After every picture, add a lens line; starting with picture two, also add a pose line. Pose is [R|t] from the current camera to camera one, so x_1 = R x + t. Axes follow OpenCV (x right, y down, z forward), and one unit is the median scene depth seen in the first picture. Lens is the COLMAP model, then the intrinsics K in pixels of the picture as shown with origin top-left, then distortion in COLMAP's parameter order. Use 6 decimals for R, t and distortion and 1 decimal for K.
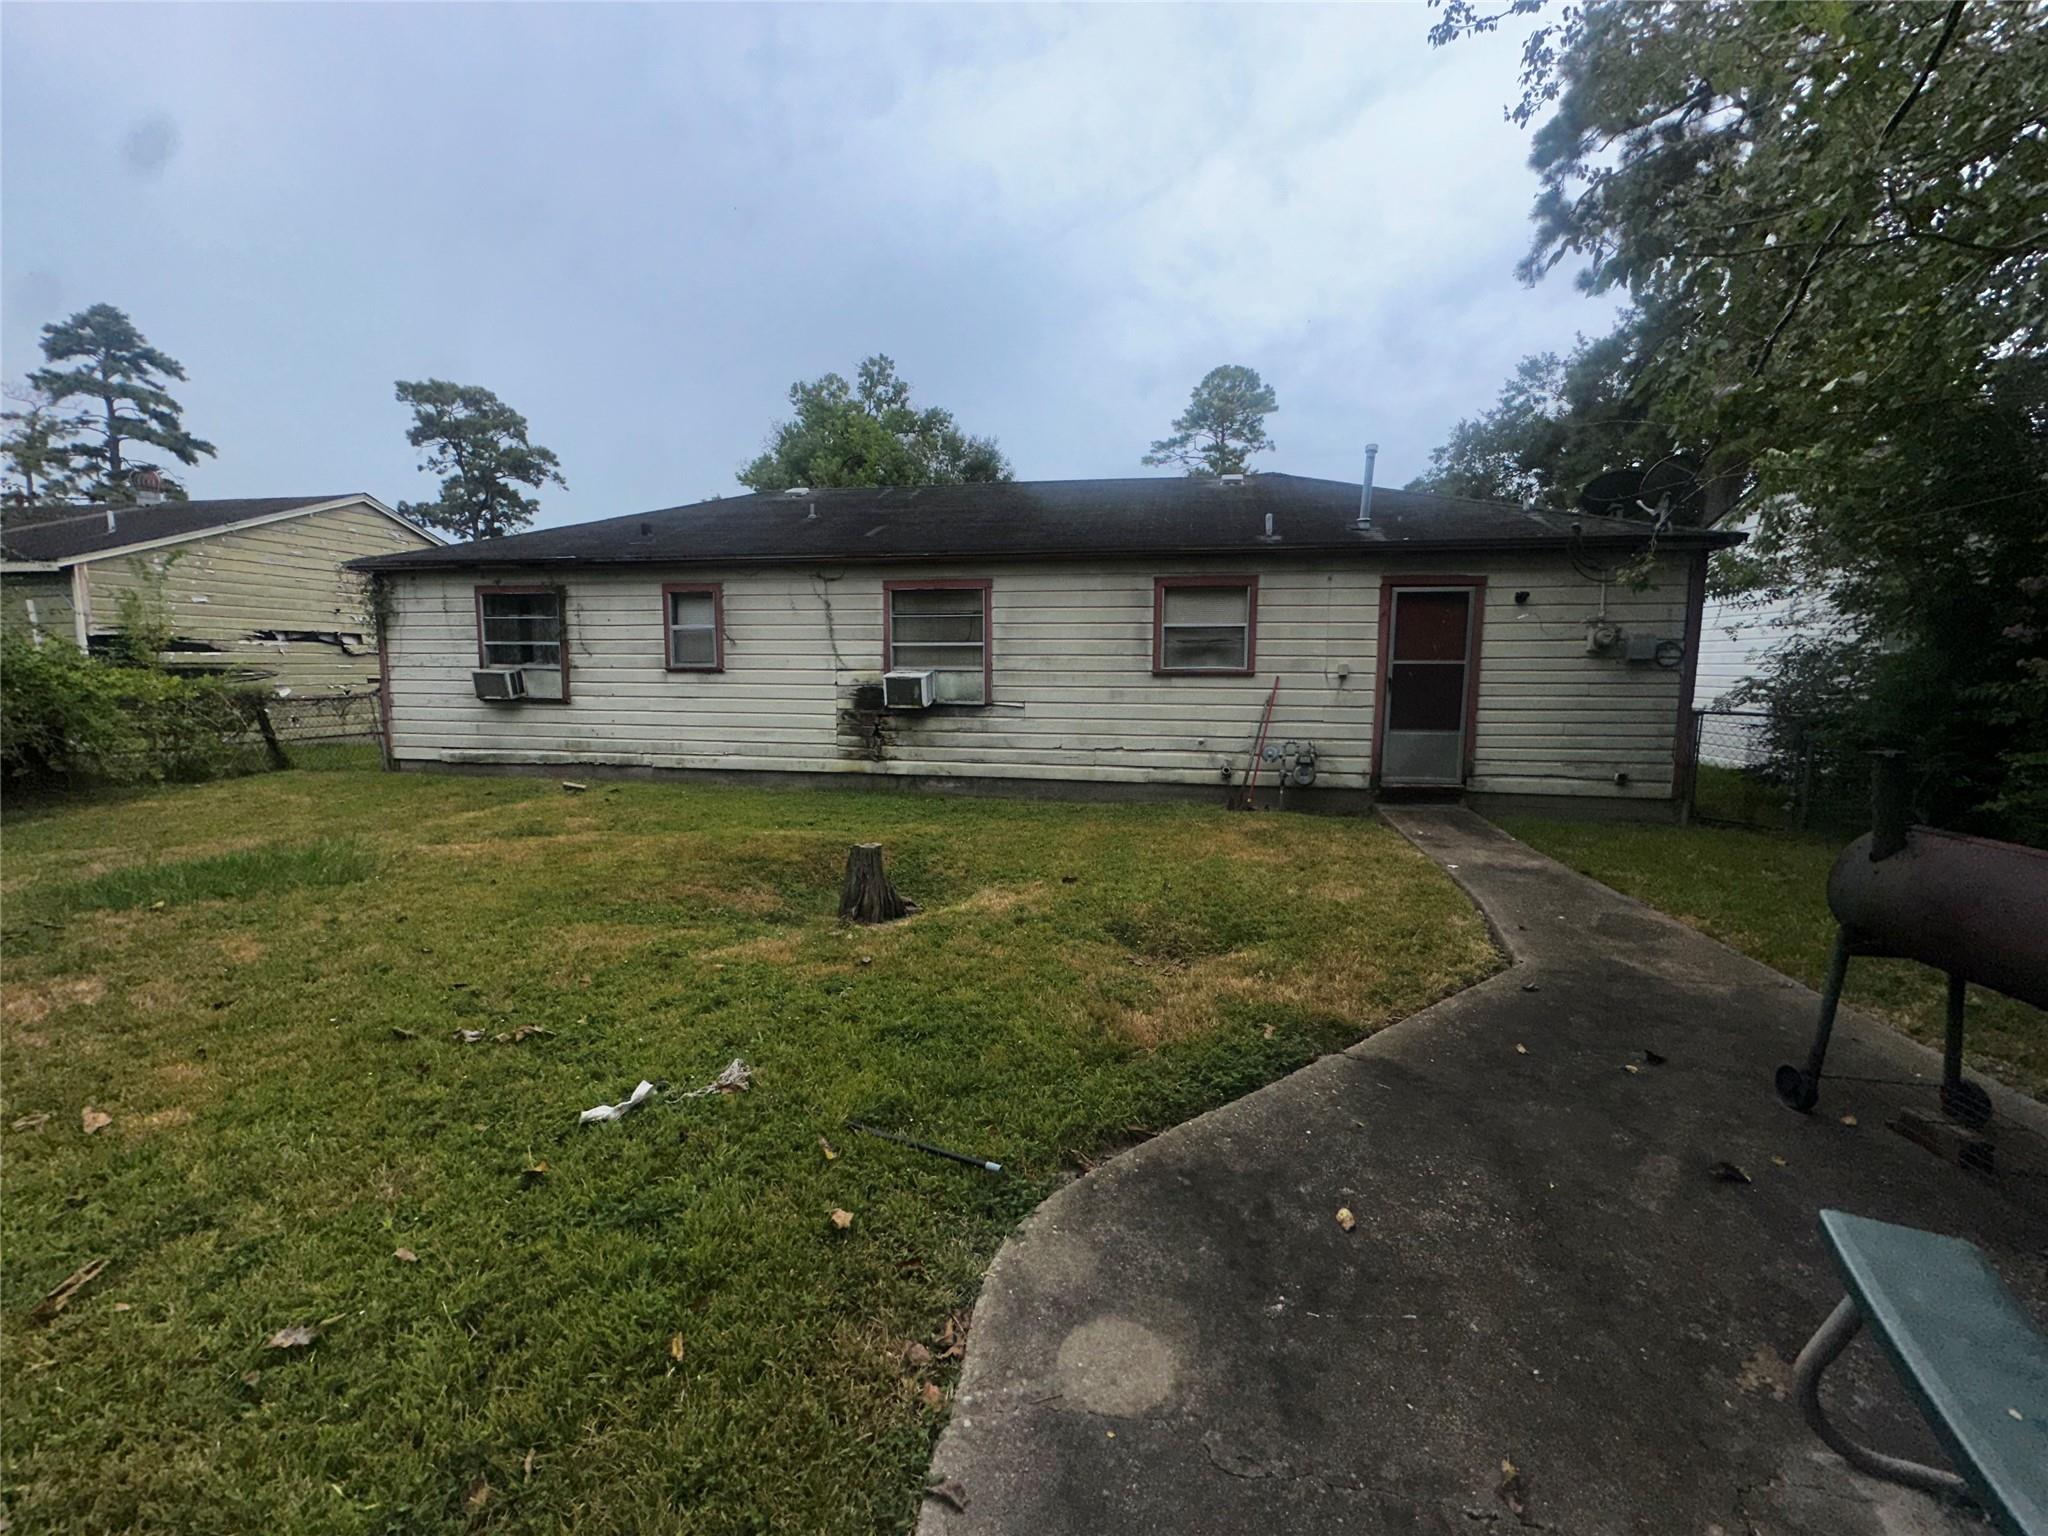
lens RADIAL K [[819.8, 0, 1023.9], [0, 819.8, 768.6], [0, 0, 1]] dist [-0.002360, 0.000683]
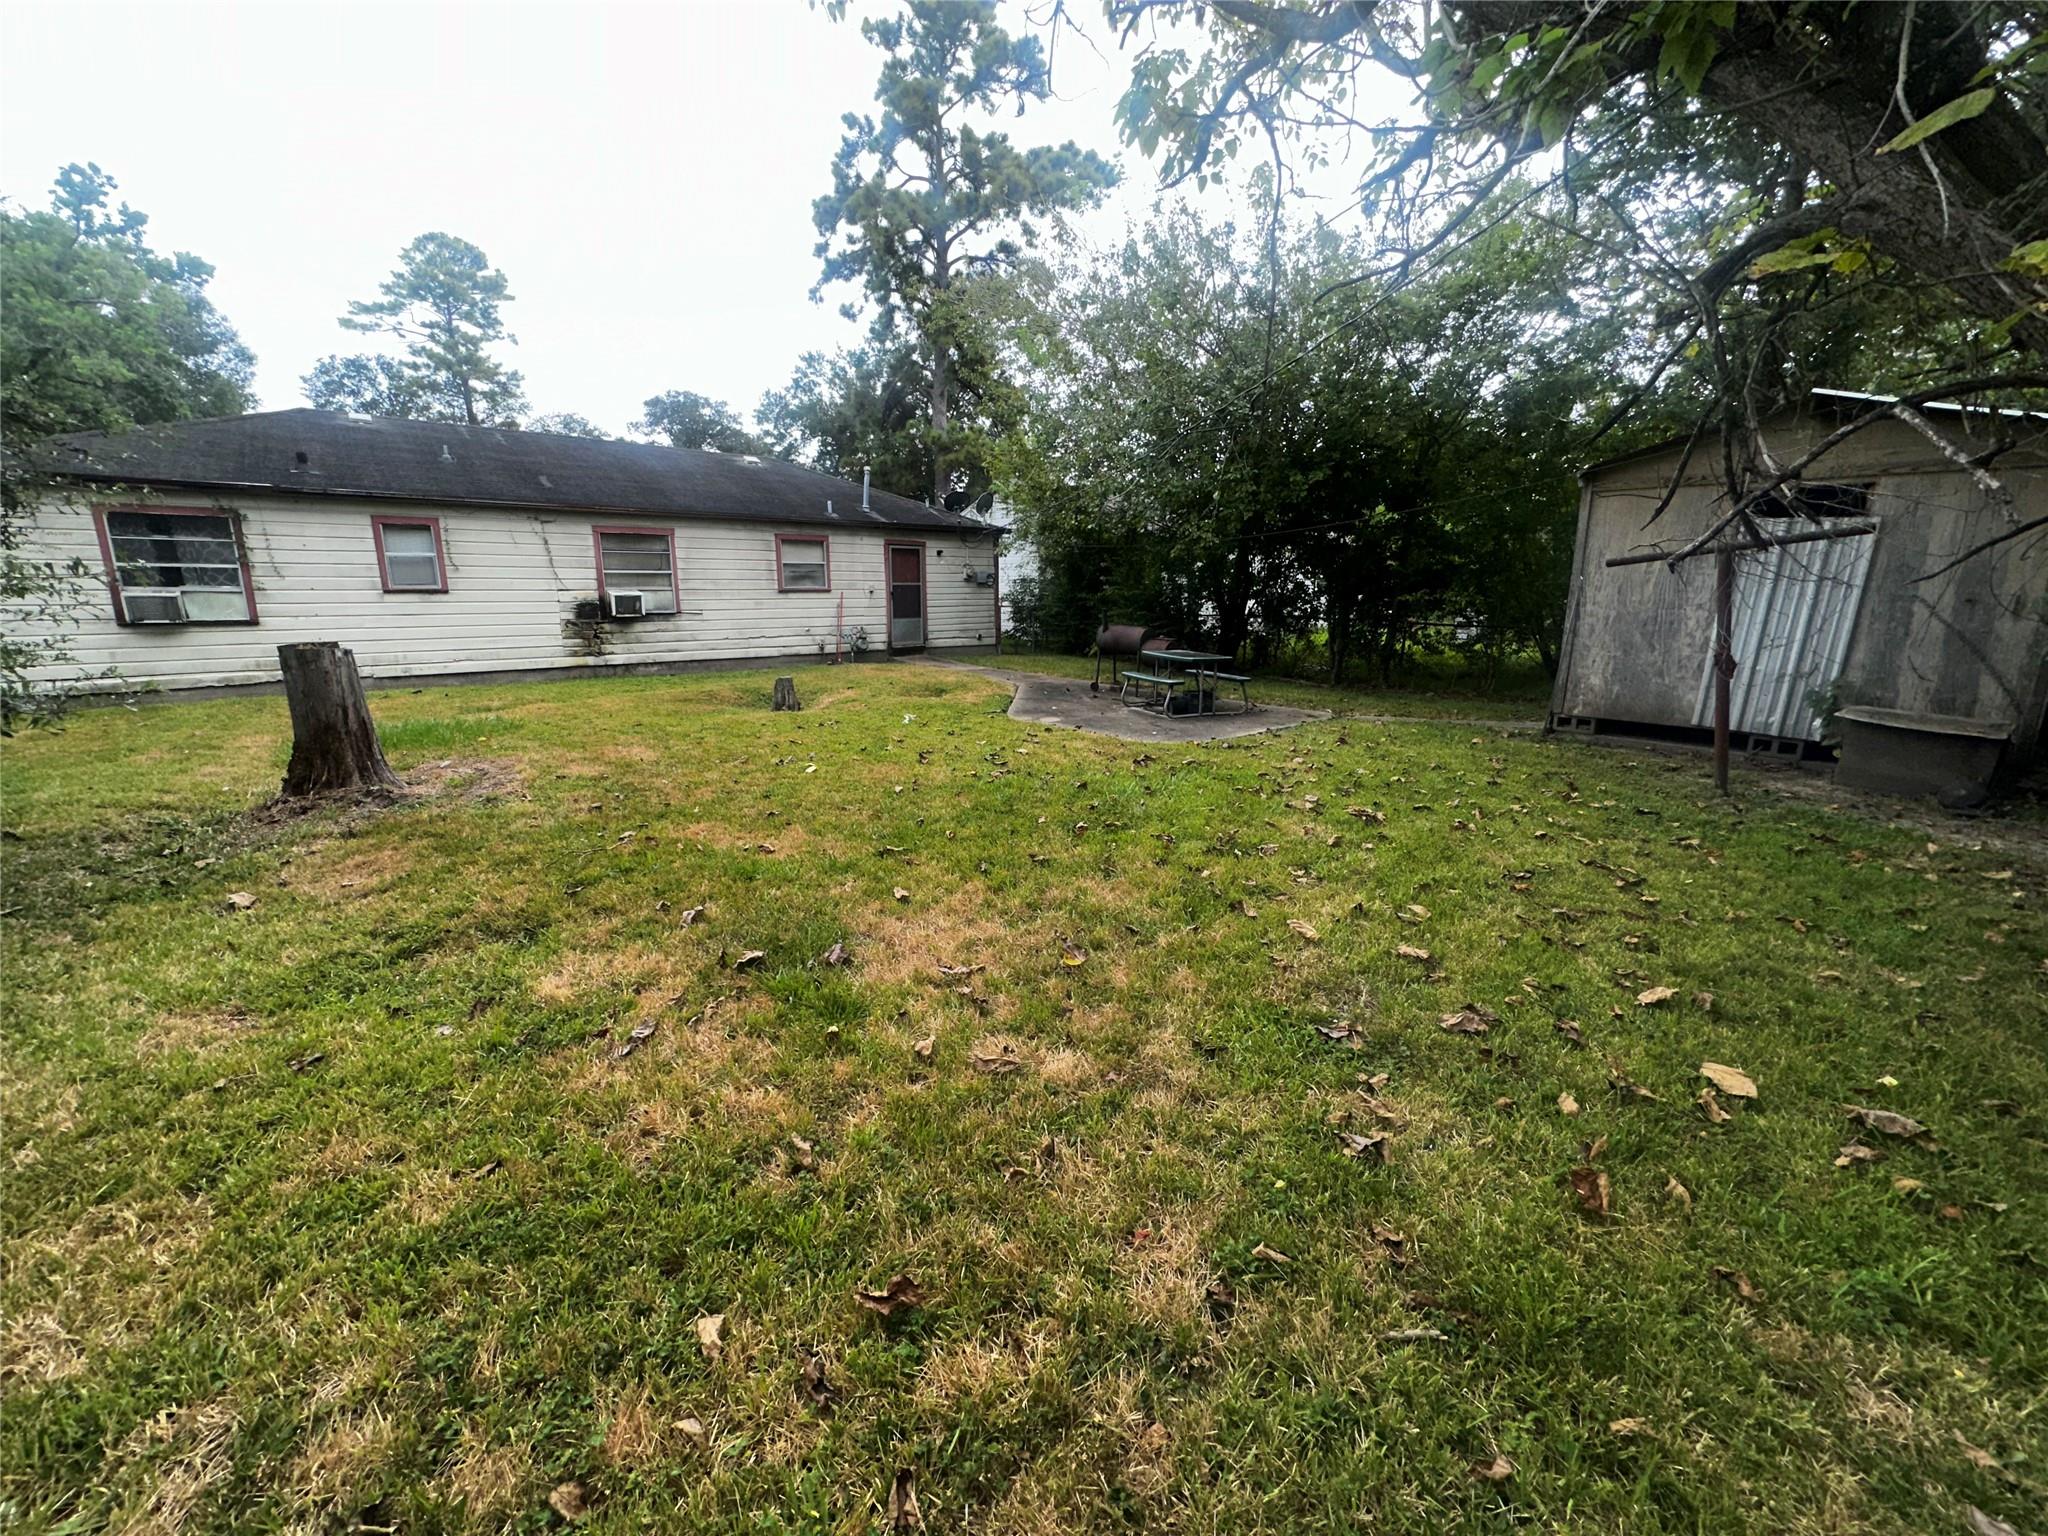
lens RADIAL K [[819.8, 0, 1026.6], [0, 819.8, 775.4], [0, 0, 1]] dist [-0.002360, 0.000683]
pose [[0.632221, -0.179291, 0.753758, -0.790374], [0.091497, 0.983327, 0.157153, 0.037532], [-0.769366, -0.030389, 0.638085, -0.452622]]
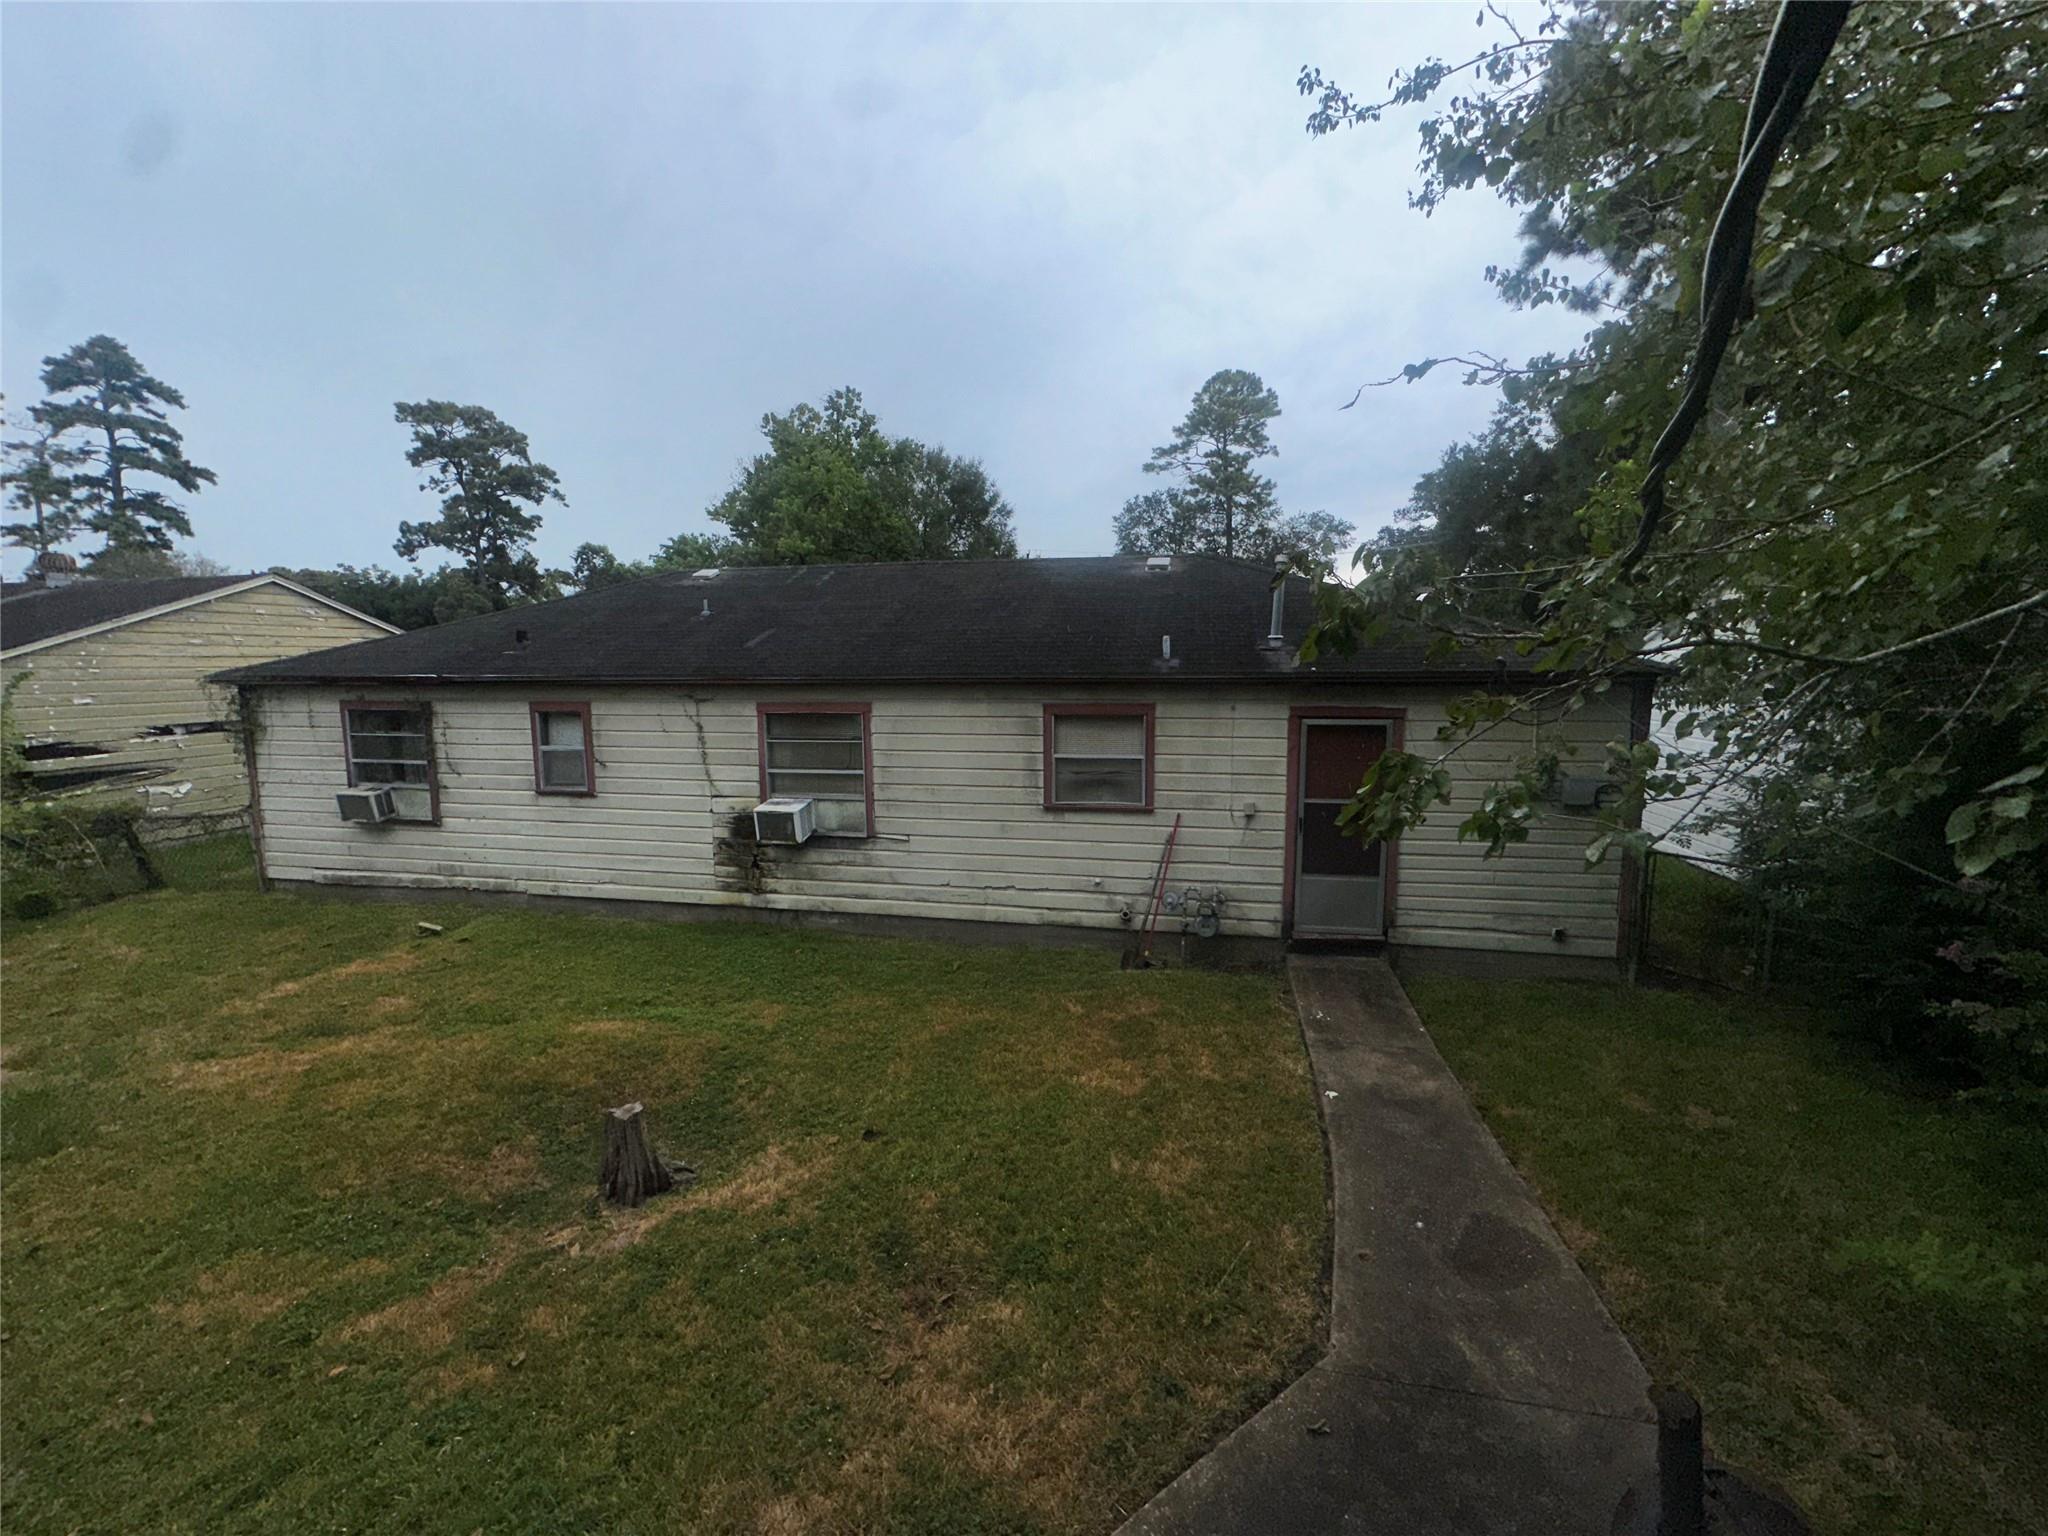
lens RADIAL K [[819.8, 0, 1025.6], [0, 819.8, 766.9], [0, 0, 1]] dist [-0.002360, 0.000683]
pose [[0.999704, -0.010007, -0.022171, 0.142403], [0.010106, 0.999939, 0.004371, -0.149956], [0.022126, -0.004594, 0.999745, 0.081566]]
